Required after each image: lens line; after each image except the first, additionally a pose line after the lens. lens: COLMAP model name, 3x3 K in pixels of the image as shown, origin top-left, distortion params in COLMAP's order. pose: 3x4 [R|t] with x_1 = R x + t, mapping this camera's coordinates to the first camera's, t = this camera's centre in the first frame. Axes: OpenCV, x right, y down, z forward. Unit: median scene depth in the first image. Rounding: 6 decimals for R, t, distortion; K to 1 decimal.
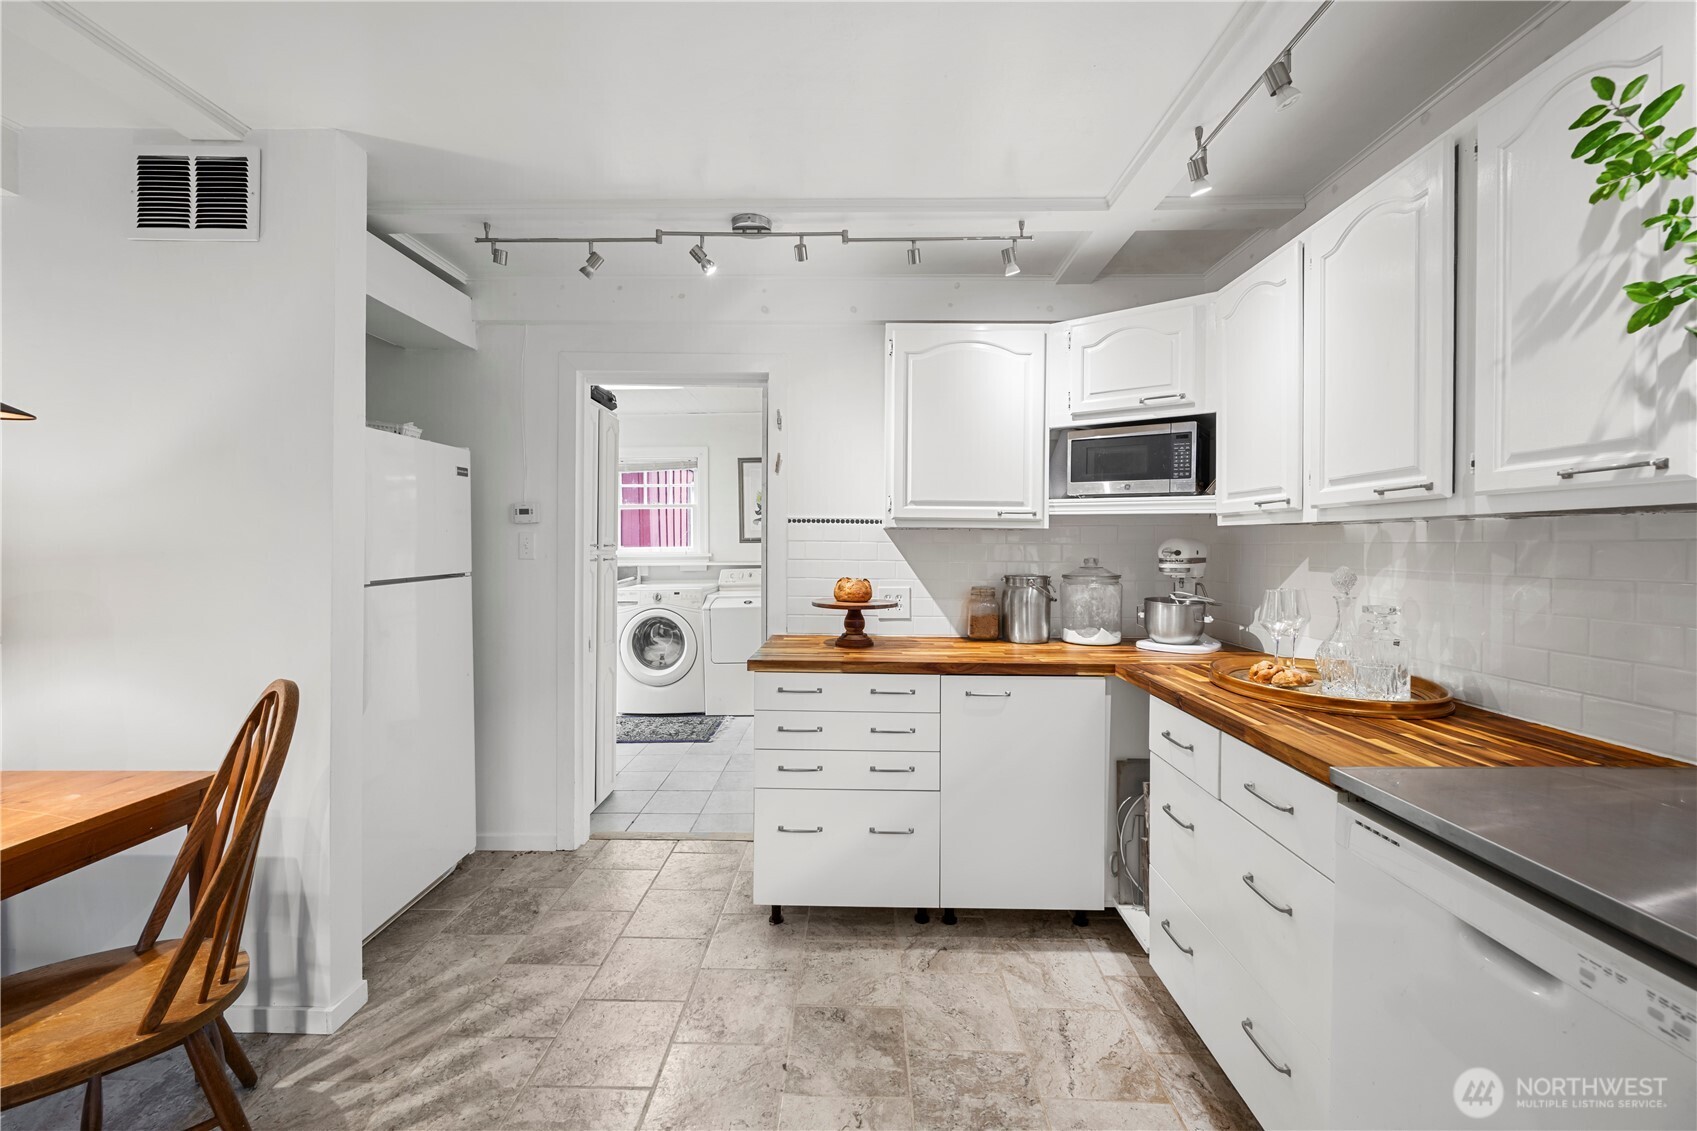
lens RADIAL K [[670.7, 0, 849.4], [0, 670.7, 552.9], [0, 0, 1]] dist [-0.003020, -0.000251]
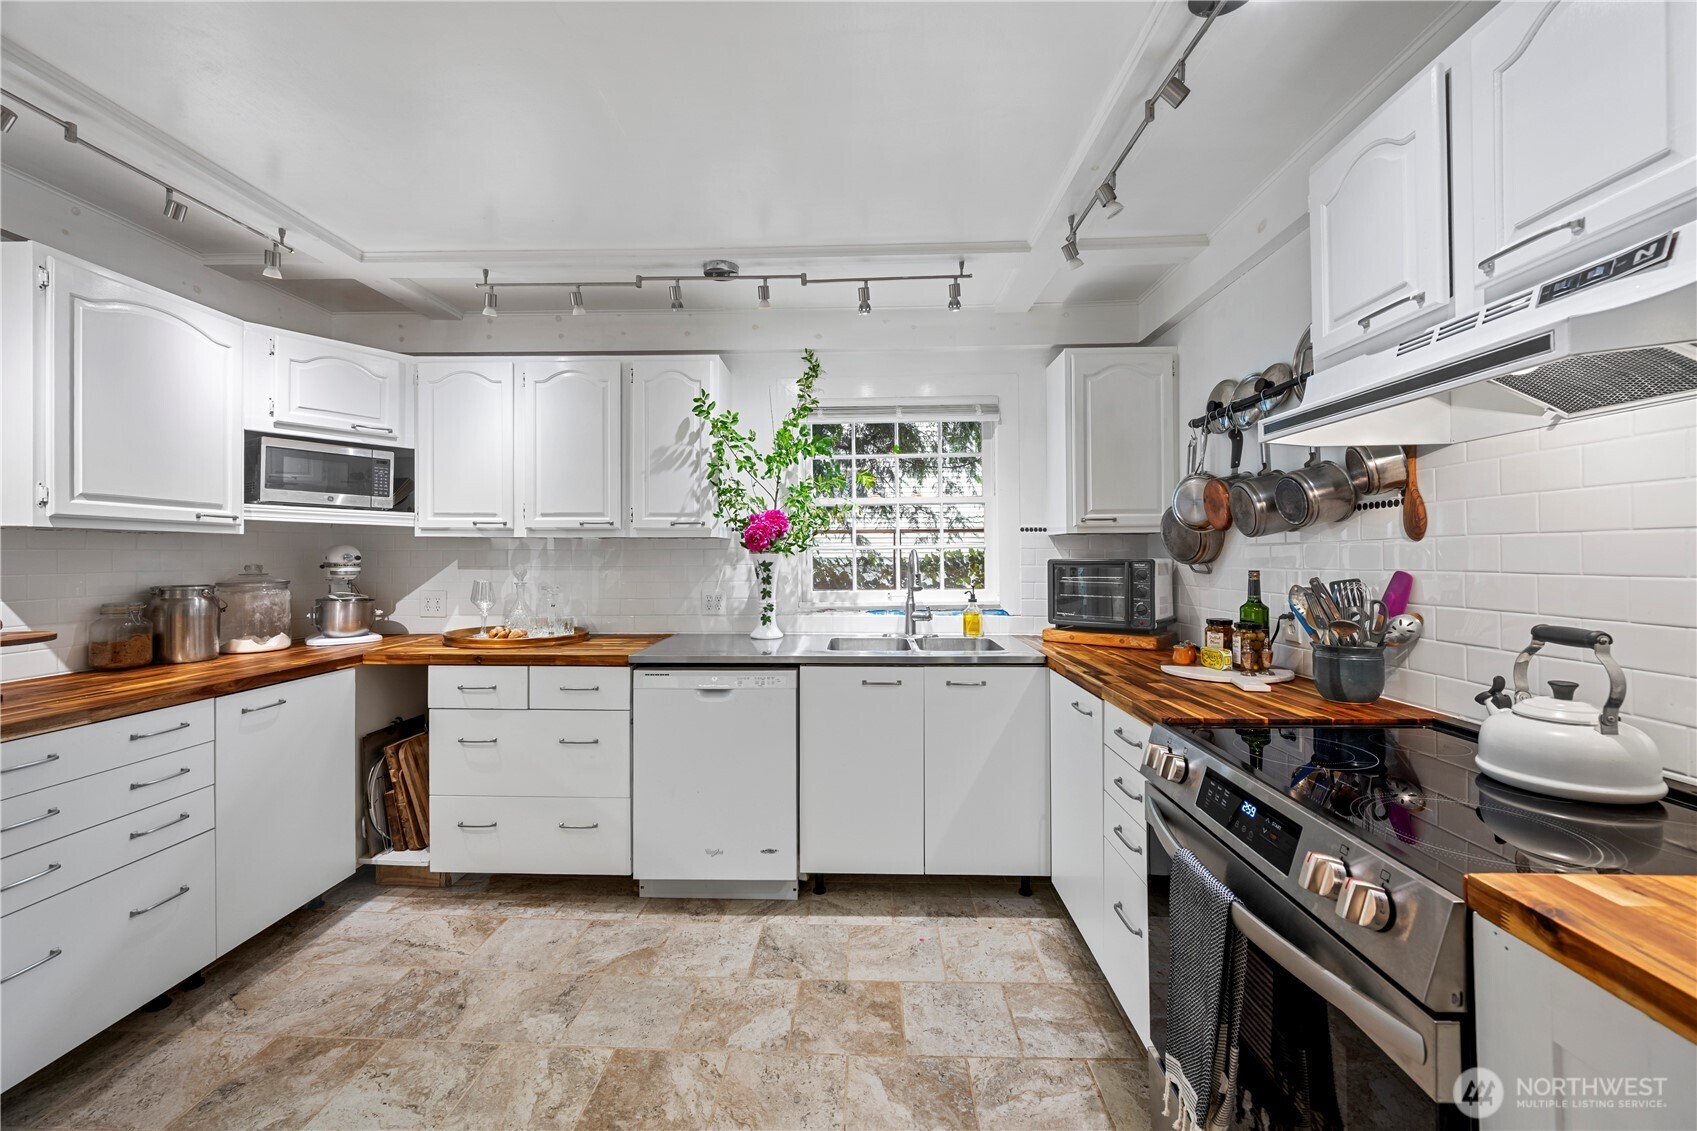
lens RADIAL K [[670.7, 0, 848.4], [0, 670.7, 558.0], [0, 0, 1]] dist [-0.003020, -0.000251]
pose [[0.006851, -0.011362, 0.999912, -0.741995], [0.011260, 0.999873, 0.011285, -0.003706], [-0.999913, 0.011182, 0.006978, 0.149166]]
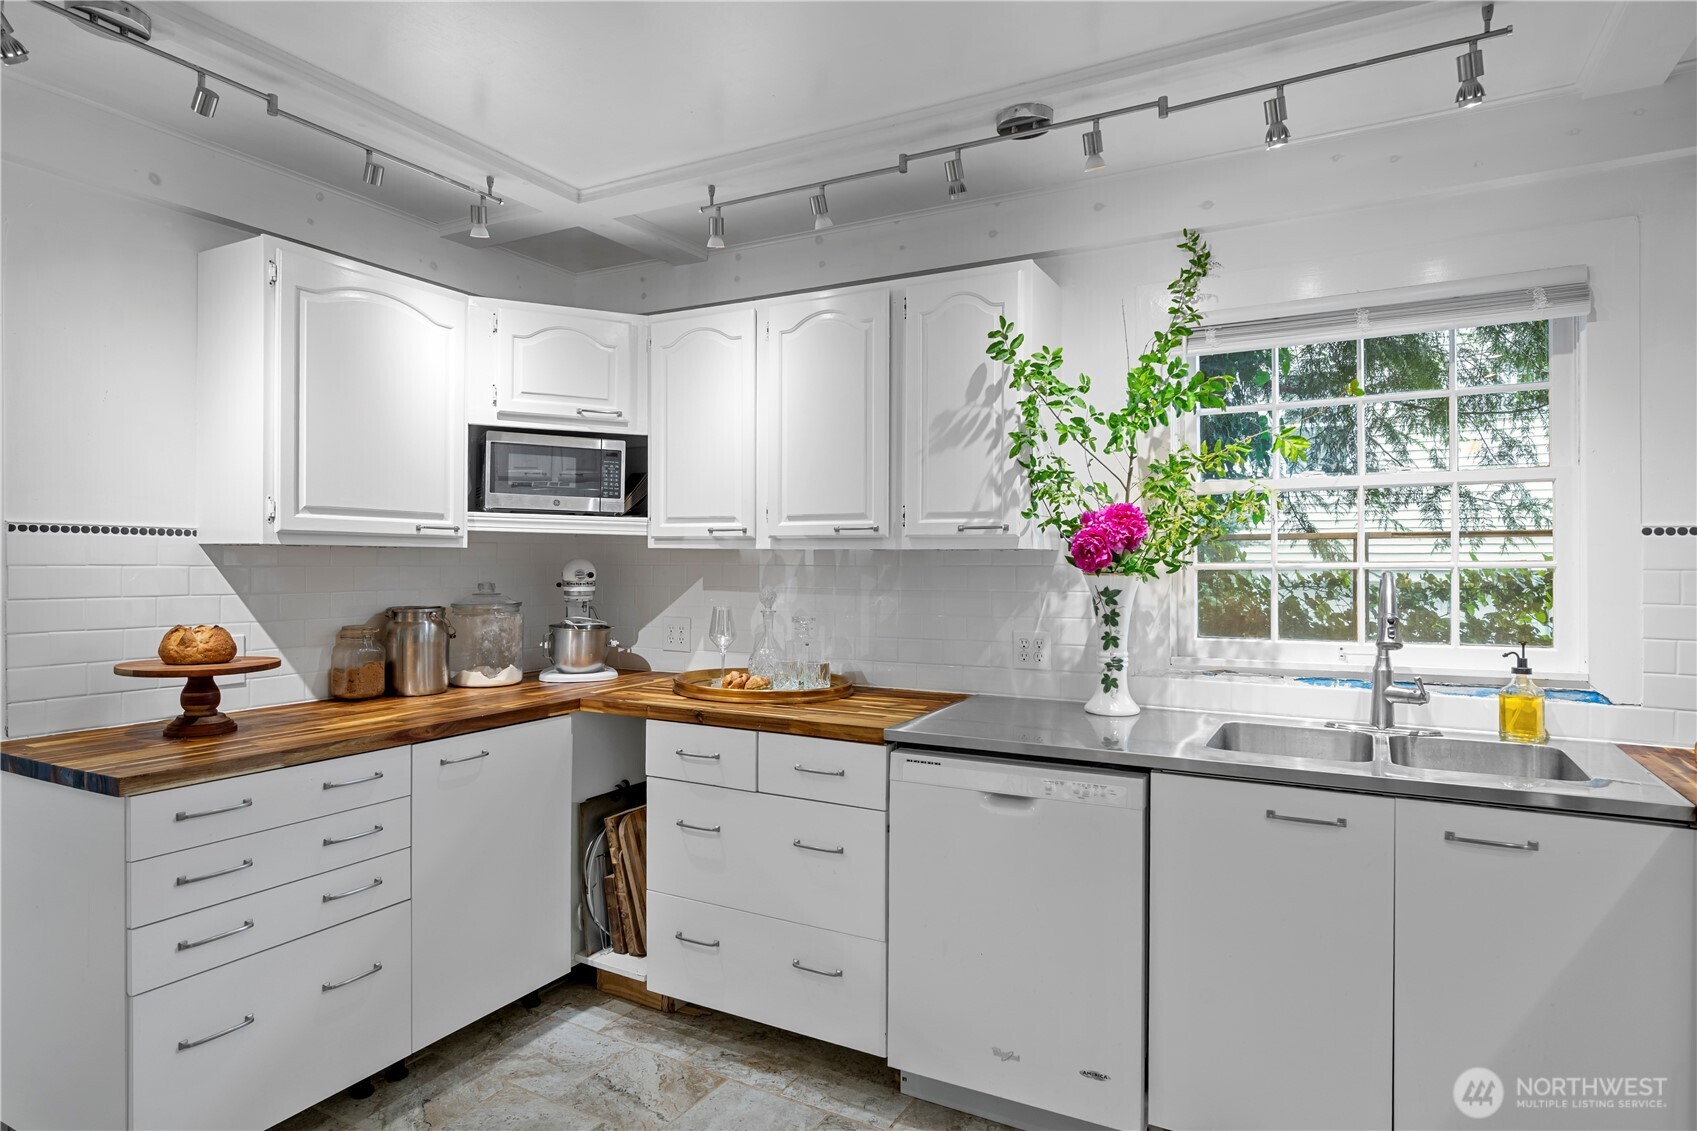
lens RADIAL K [[953.0, 0, 844.7], [0, 953.0, 566.3], [0, 0, 1]] dist [-0.000359, -0.002806]
pose [[0.462387, -0.011519, 0.886604, -0.583181], [0.008527, 0.999927, 0.008545, -0.022685], [-0.886637, 0.003609, 0.462451, 0.073337]]
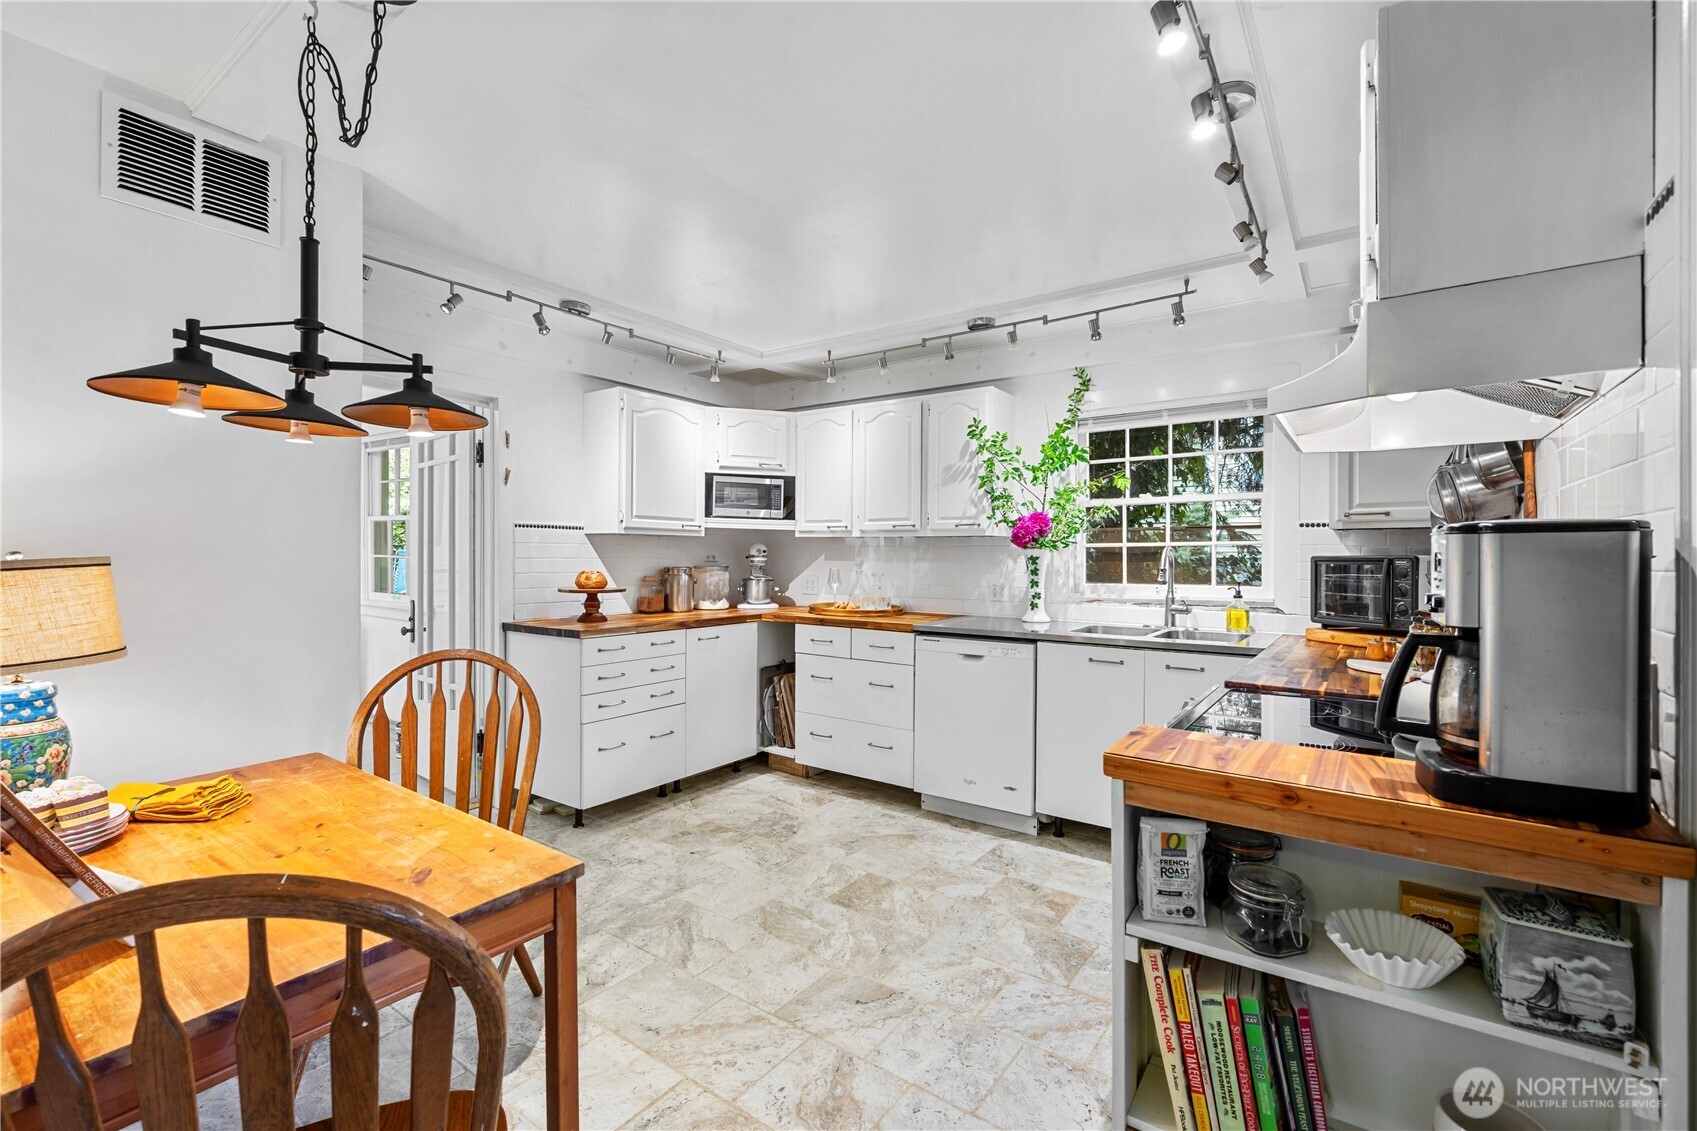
lens RADIAL K [[743.8, 0, 846.5], [0, 743.8, 566.0], [0, 0, 1]] dist [-0.004581, -0.000512]
pose [[0.565371, -0.017332, 0.824655, -1.083589], [0.006366, 0.999841, 0.016649, 0.007817], [-0.824812, -0.004163, 0.565391, -0.295609]]
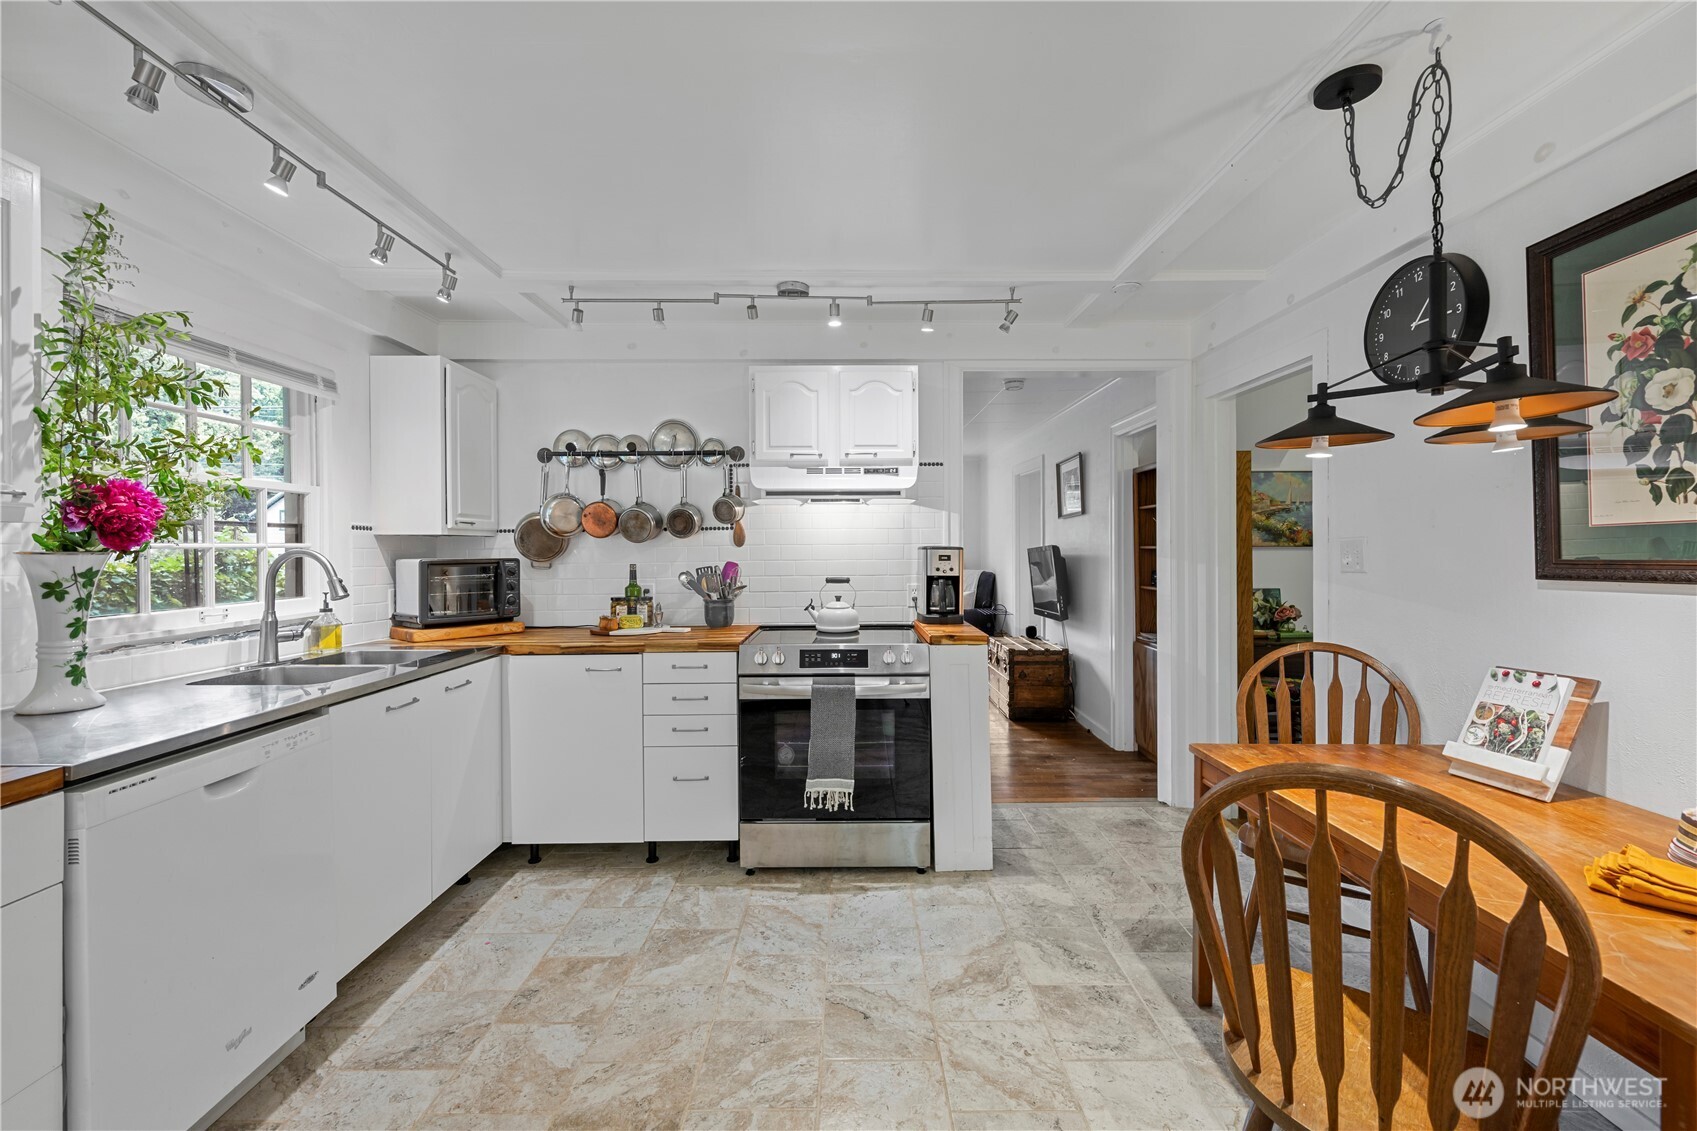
lens RADIAL K [[670.7, 0, 860.2], [0, 670.7, 555.2], [0, 0, 1]] dist [-0.003020, -0.000251]
pose [[-0.999319, -0.001457, -0.036858, -0.242094], [-0.002028, 0.999878, 0.015471, -0.012267], [0.036831, 0.015535, -0.999201, 1.090963]]
